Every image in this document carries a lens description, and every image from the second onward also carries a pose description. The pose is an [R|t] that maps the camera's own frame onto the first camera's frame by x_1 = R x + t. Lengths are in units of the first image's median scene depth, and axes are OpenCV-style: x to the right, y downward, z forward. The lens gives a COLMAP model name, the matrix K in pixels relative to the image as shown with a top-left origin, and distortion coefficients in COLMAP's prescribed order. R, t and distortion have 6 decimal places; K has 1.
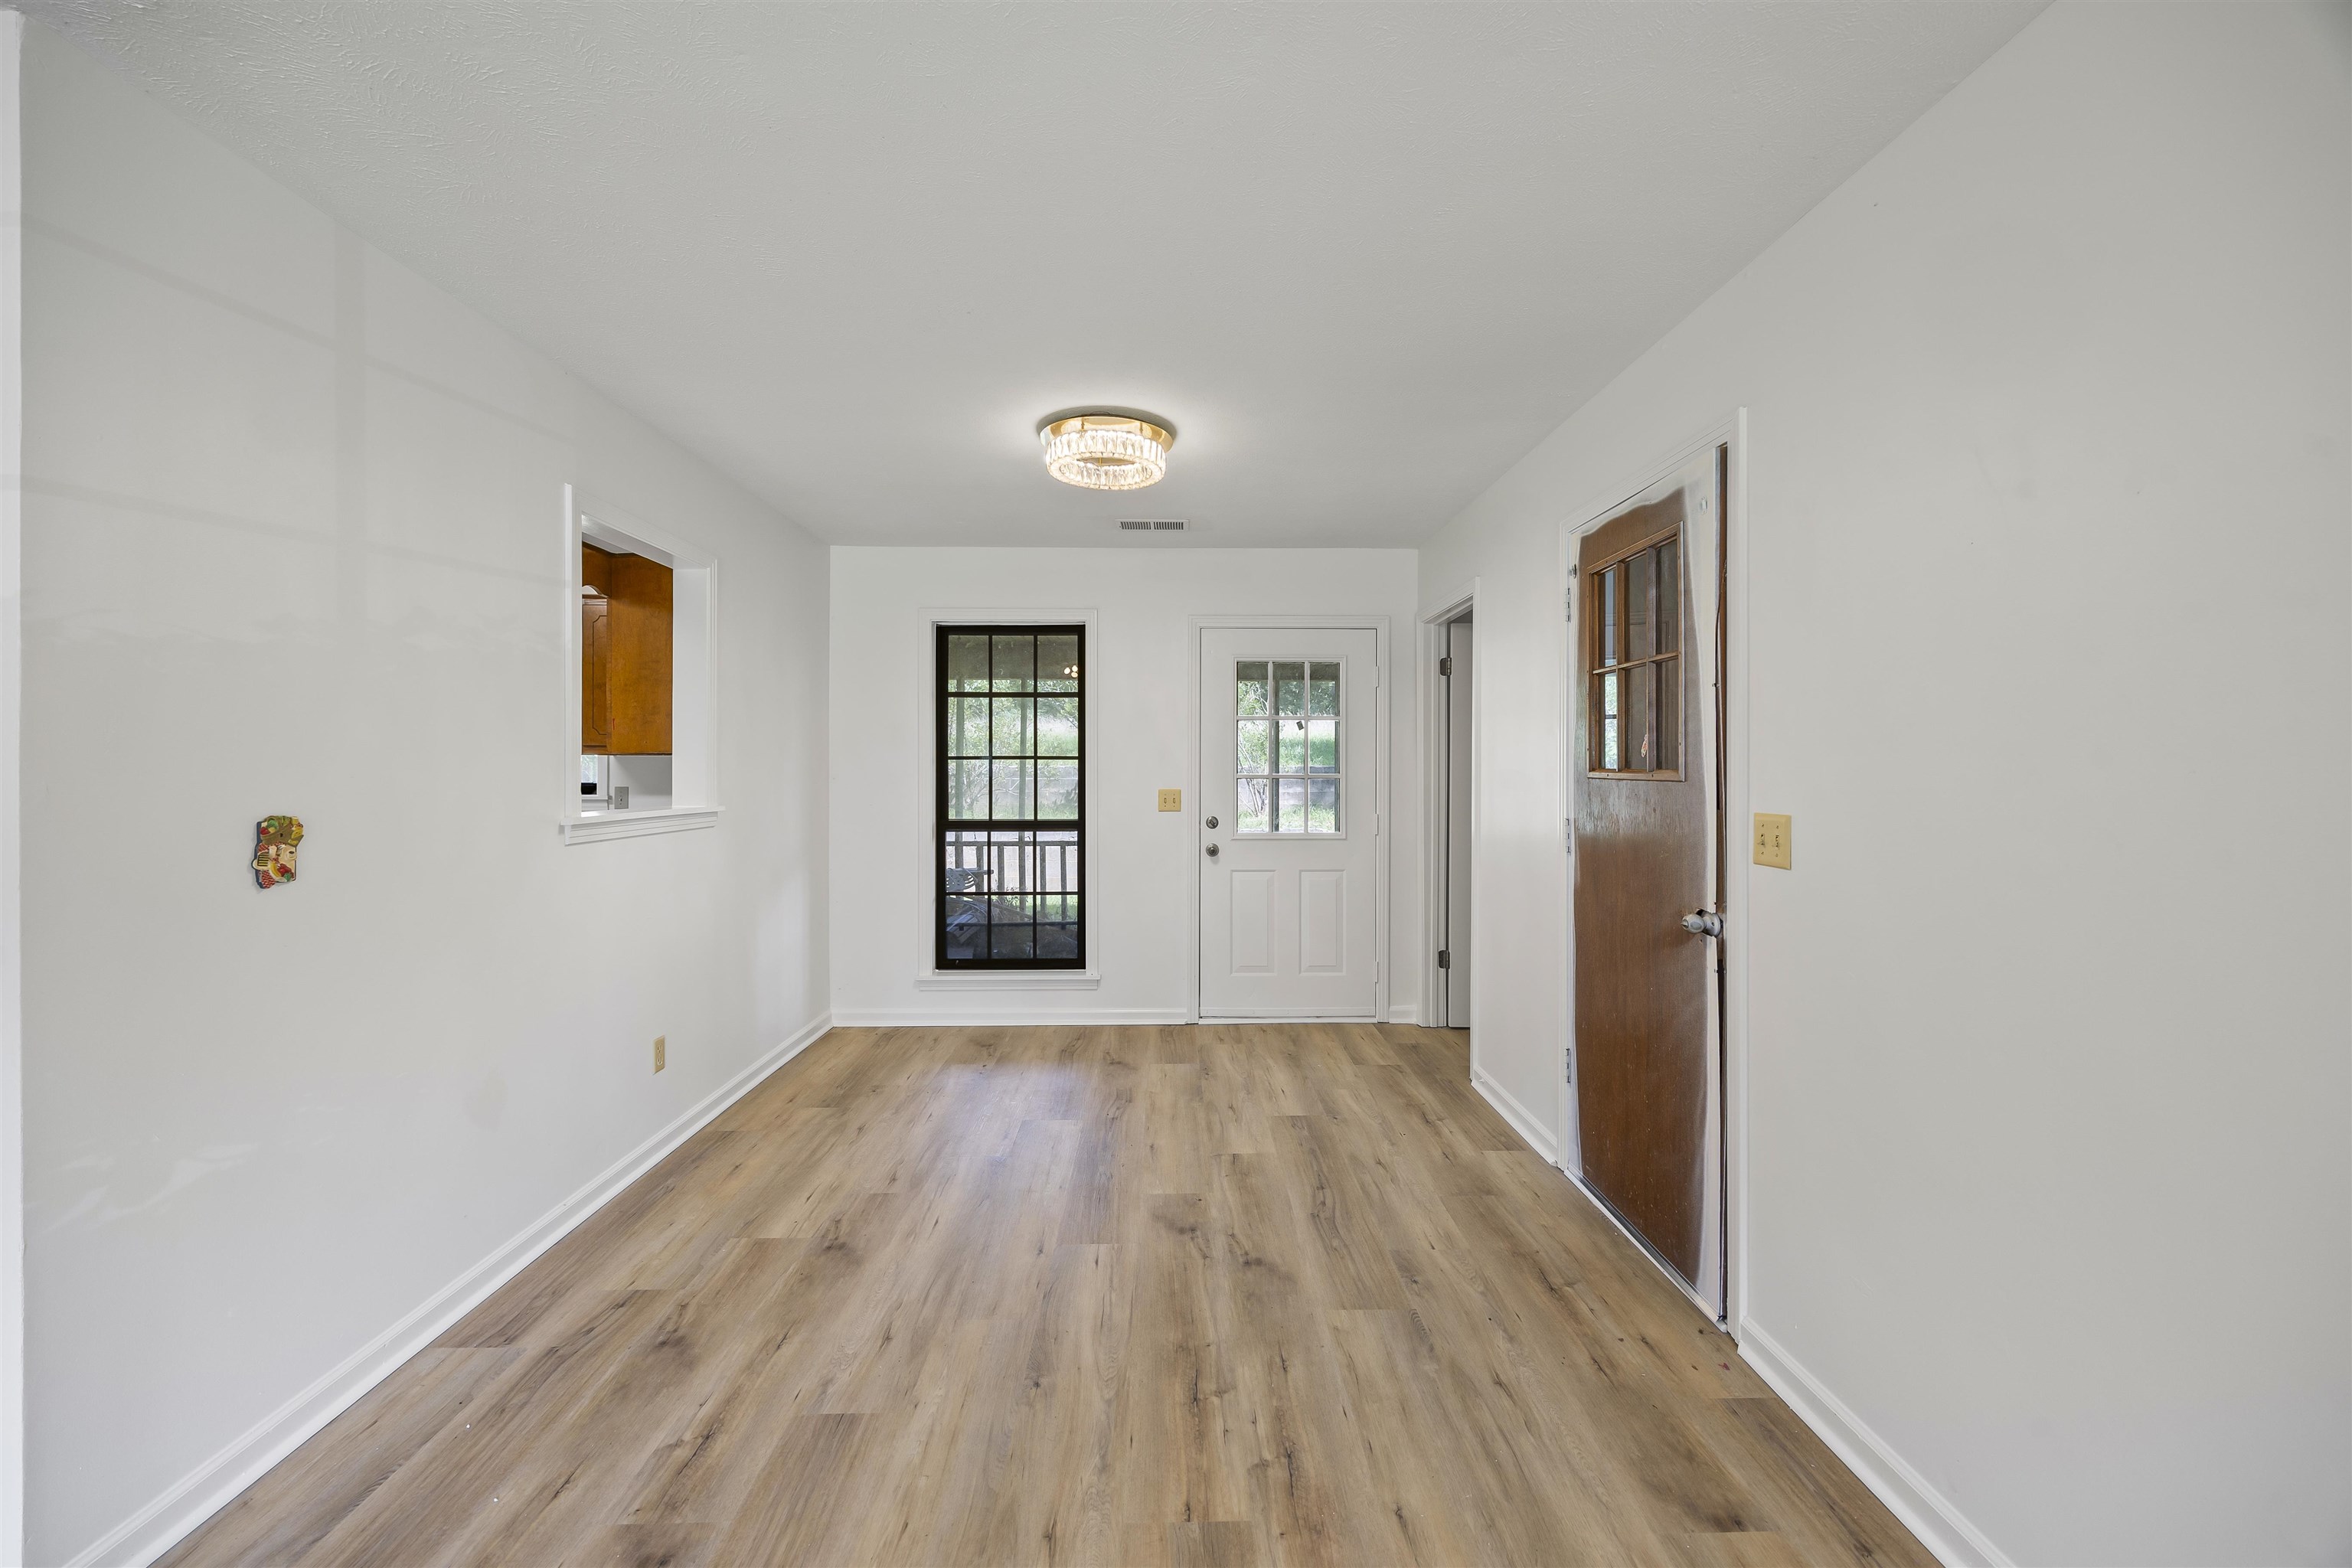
lens RADIAL K [[905.5, 0, 1177.0], [0, 905.5, 772.6], [0, 0, 1]] dist [0.000727, 0.000082]
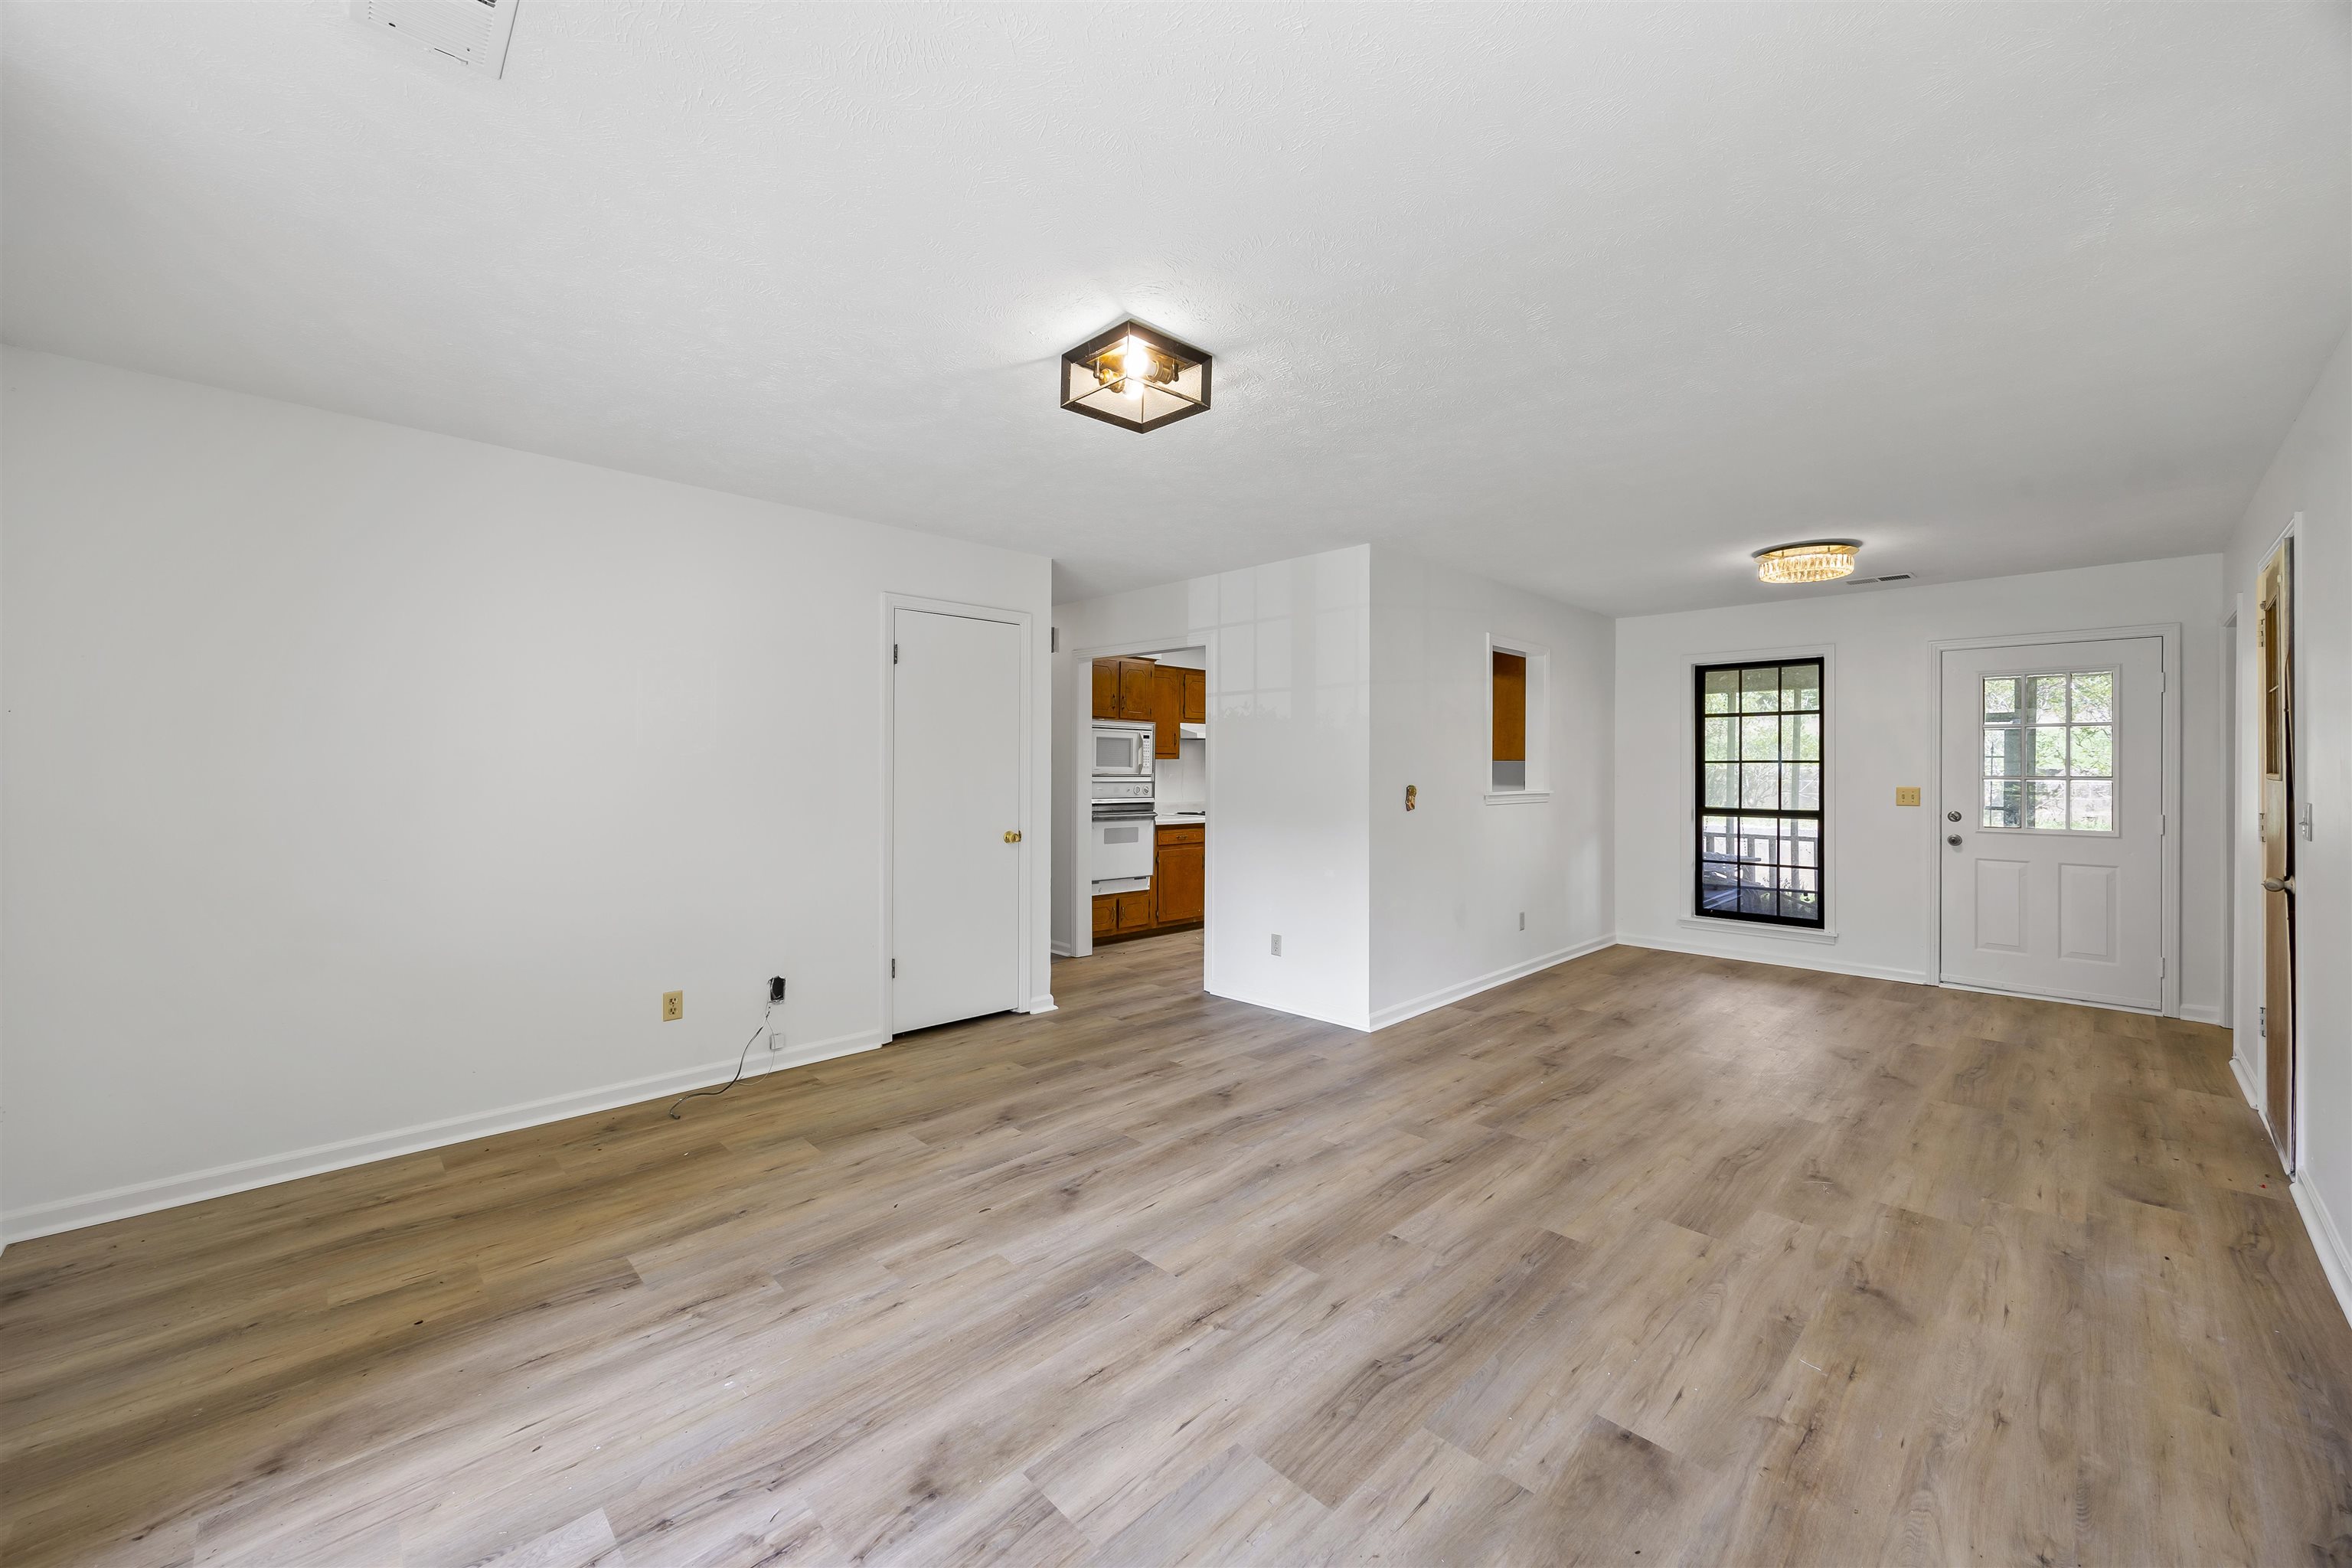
lens RADIAL K [[899.1, 0, 1187.6], [0, 899.1, 769.9], [0, 0, 1]] dist [-0.000954, -0.000021]
pose [[0.692543, 0.003800, -0.721367, 0.207738], [-0.007119, 0.999973, -0.001566, 0.004422], [0.721342, 0.006220, 0.692551, -0.566151]]
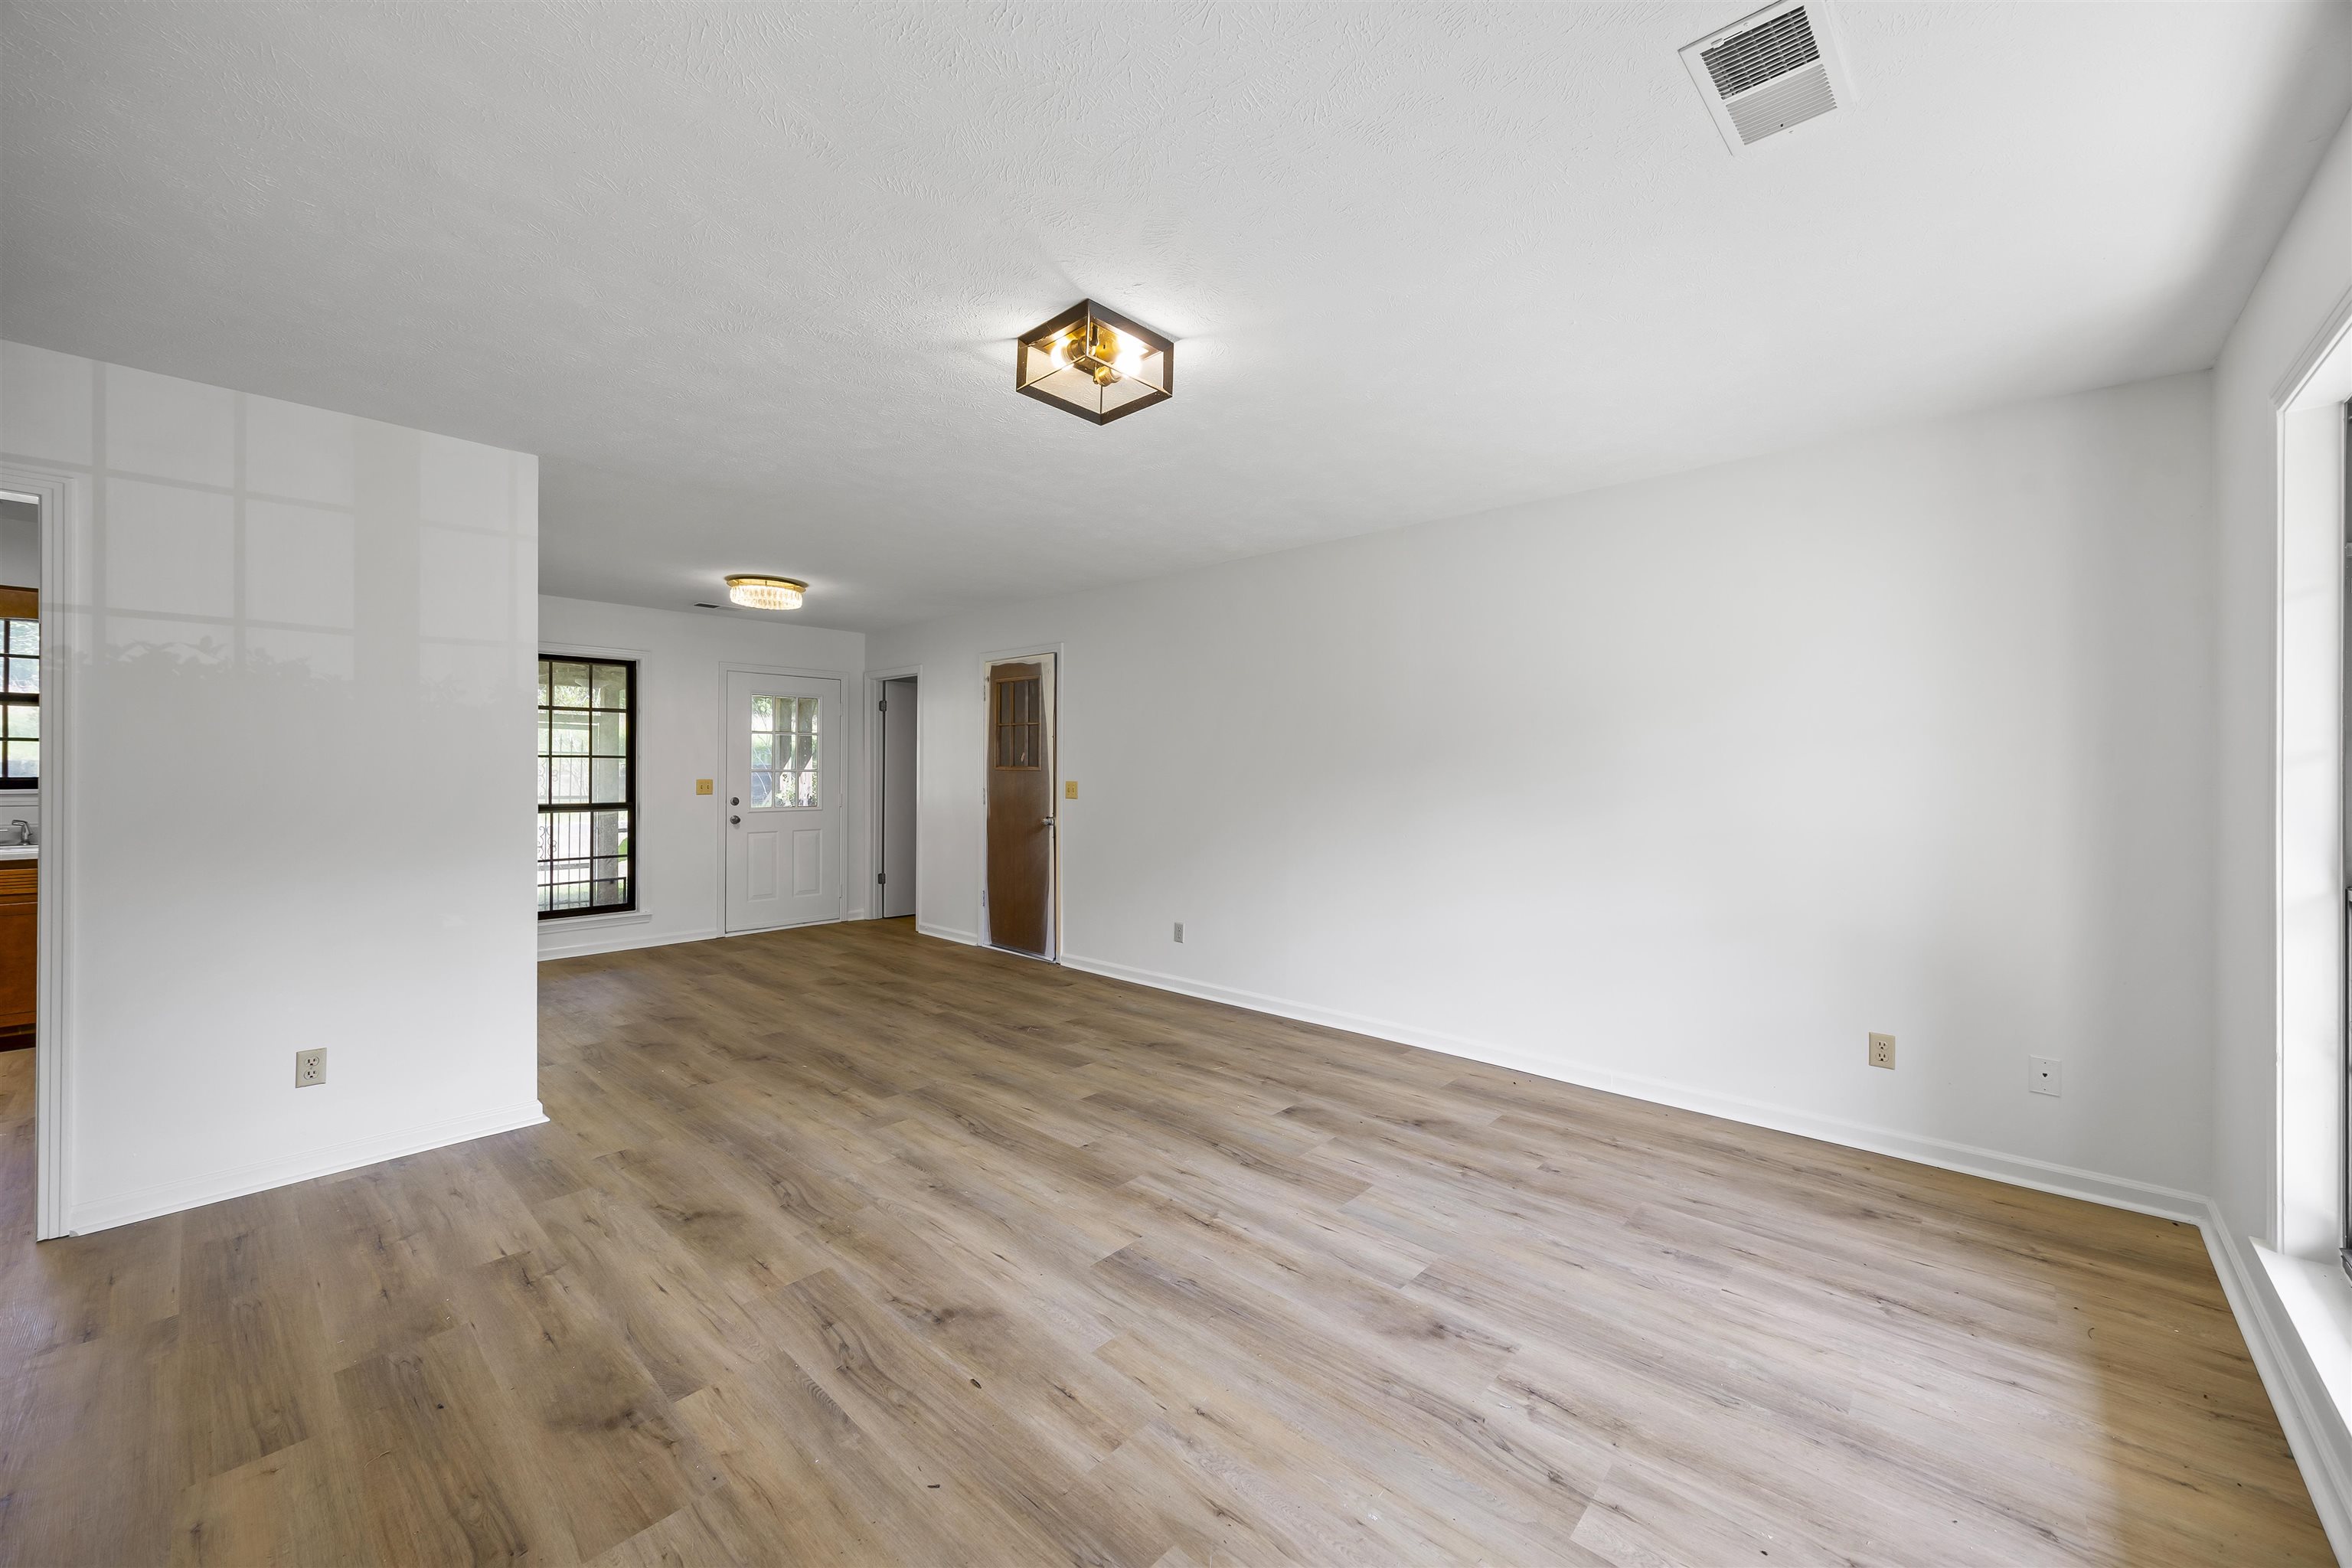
lens RADIAL K [[899.1, 0, 1187.6], [0, 899.1, 769.9], [0, 0, 1]] dist [-0.000954, -0.000021]
pose [[0.685476, 0.000693, 0.728095, -0.579851], [0.000696, 0.999998, -0.001606, 0.006791], [-0.728095, 0.001607, 0.685474, -0.615249]]
